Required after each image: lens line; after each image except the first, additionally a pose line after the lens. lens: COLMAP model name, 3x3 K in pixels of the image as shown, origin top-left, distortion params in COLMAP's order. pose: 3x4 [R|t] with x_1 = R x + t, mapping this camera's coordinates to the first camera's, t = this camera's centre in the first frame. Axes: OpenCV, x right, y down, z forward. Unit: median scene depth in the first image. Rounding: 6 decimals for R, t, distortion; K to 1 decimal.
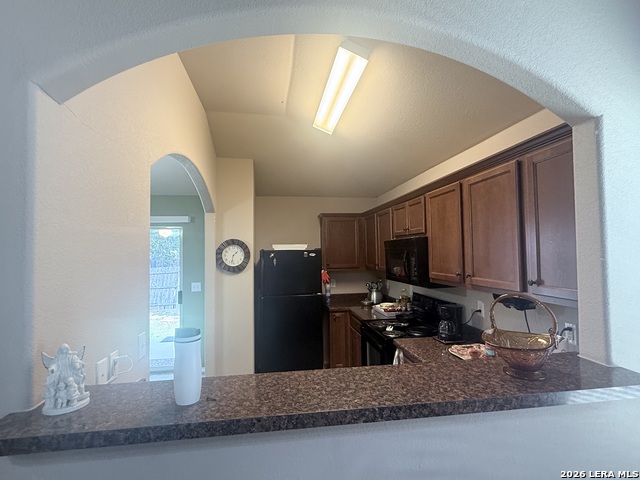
lens RADIAL K [[326.1, 0, 322.2], [0, 326.1, 240.8], [0, 0, 1]] dist [-0.007265, -0.000603]
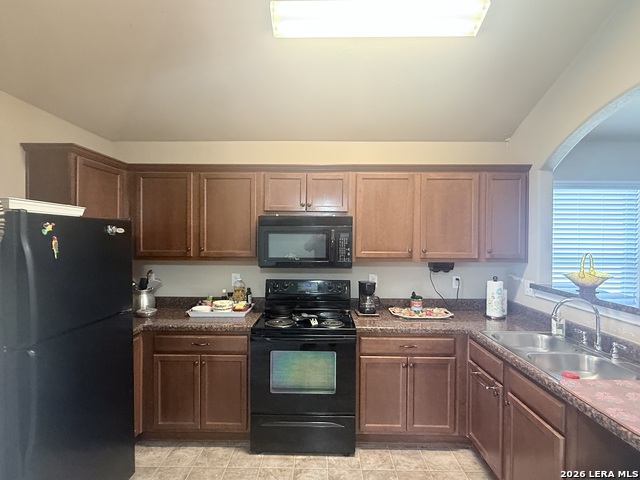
lens RADIAL K [[326.1, 0, 321.2], [0, 326.1, 240.5], [0, 0, 1]] dist [-0.007265, -0.000603]
pose [[0.154111, 0.002670, 0.988050, -0.474856], [-0.046907, 0.998889, 0.004617, 0.043593], [-0.986940, -0.047058, 0.154065, 0.669957]]
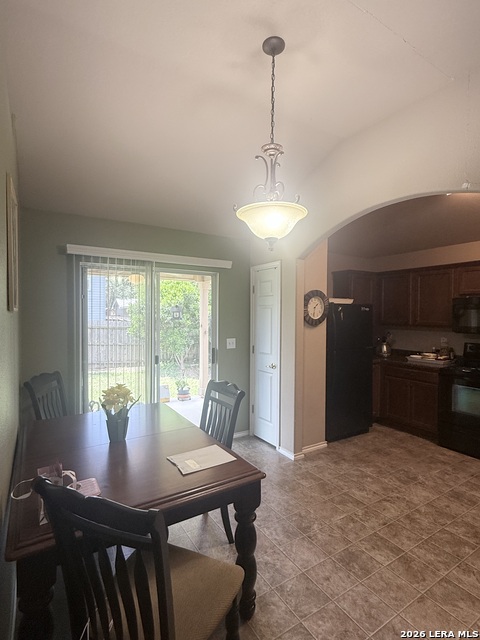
lens RADIAL K [[326.1, 0, 240.7], [0, 326.1, 319.9], [0, 0, 1]] dist [-0.007265, -0.000603]
pose [[0.917889, 0.009943, 0.396712, -0.846941], [-0.031733, 0.998324, 0.048401, 0.041501], [-0.395566, -0.057016, 0.916666, 0.221187]]
